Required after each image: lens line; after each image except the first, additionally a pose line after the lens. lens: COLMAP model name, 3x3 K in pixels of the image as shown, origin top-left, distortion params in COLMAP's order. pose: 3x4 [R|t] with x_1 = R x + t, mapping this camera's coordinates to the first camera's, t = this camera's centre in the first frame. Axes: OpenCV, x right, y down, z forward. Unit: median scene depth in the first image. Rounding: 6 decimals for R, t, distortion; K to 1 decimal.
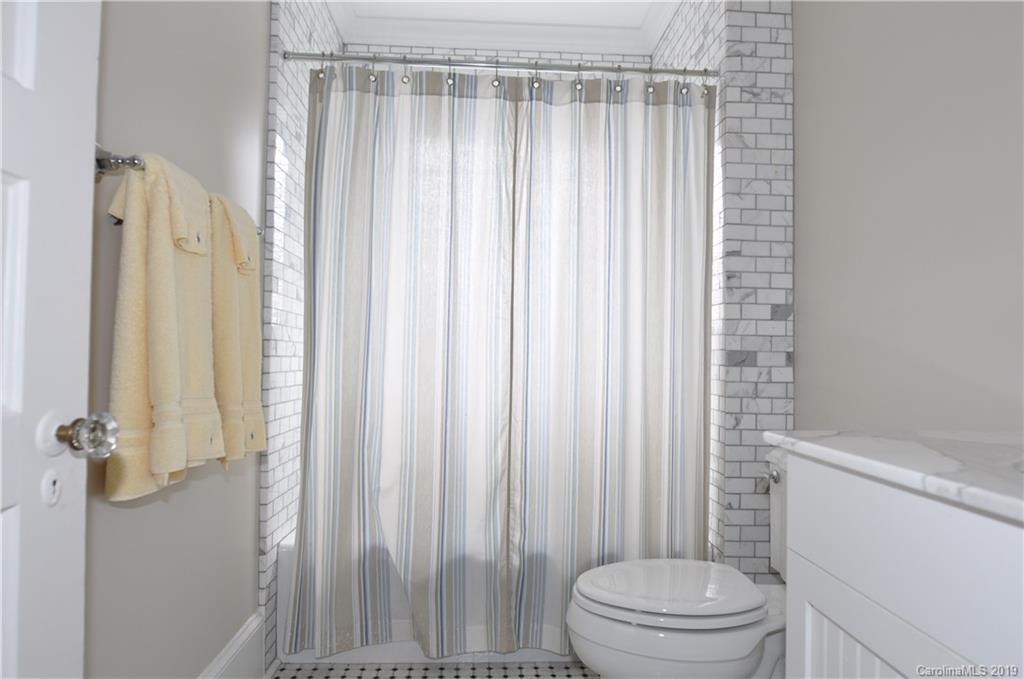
lens RADIAL K [[621.0, 0, 512.0], [0, 621.0, 339.5], [0, 0, 1]] dist [-0.004039, -0.011724]
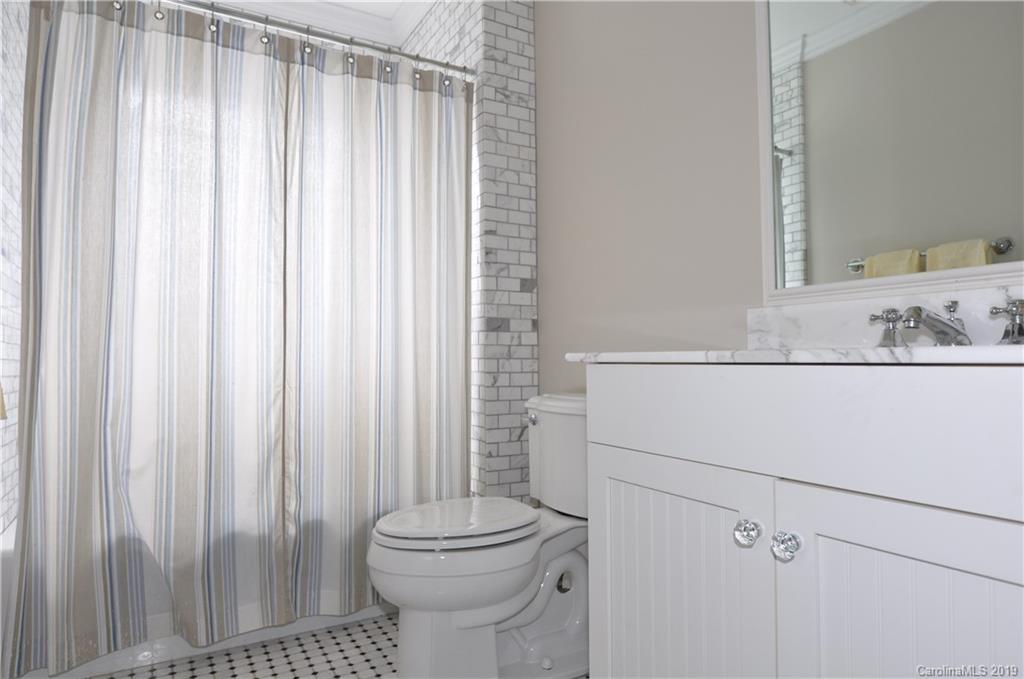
lens RADIAL K [[621.0, 0, 512.0], [0, 621.0, 339.5], [0, 0, 1]] dist [-0.004039, -0.011724]
pose [[0.891232, -0.006555, 0.453500, -0.125185], [0.008617, 0.999960, -0.002479, 0.060484], [-0.453465, 0.006117, 0.891253, -0.031649]]
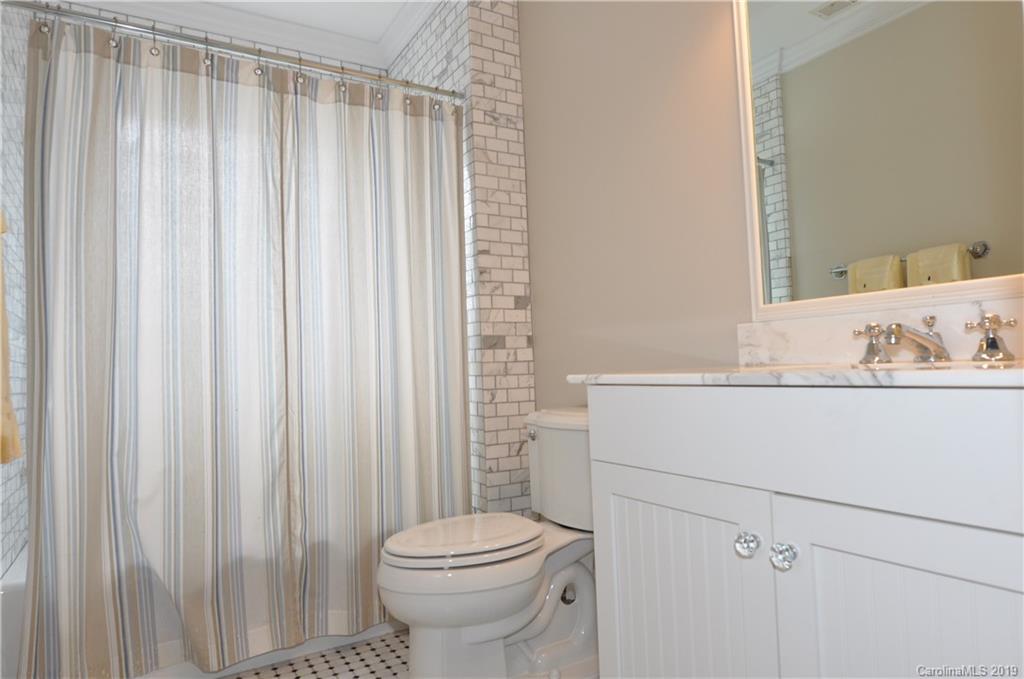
lens RADIAL K [[624.4, 0, 512.0], [0, 624.4, 339.5], [0, 0, 1]] dist [-0.003492, -0.011642]
pose [[0.881766, -0.028405, 0.470832, -0.151278], [0.039831, 0.999104, -0.014319, 0.043494], [-0.470003, 0.031380, 0.882107, -0.050911]]
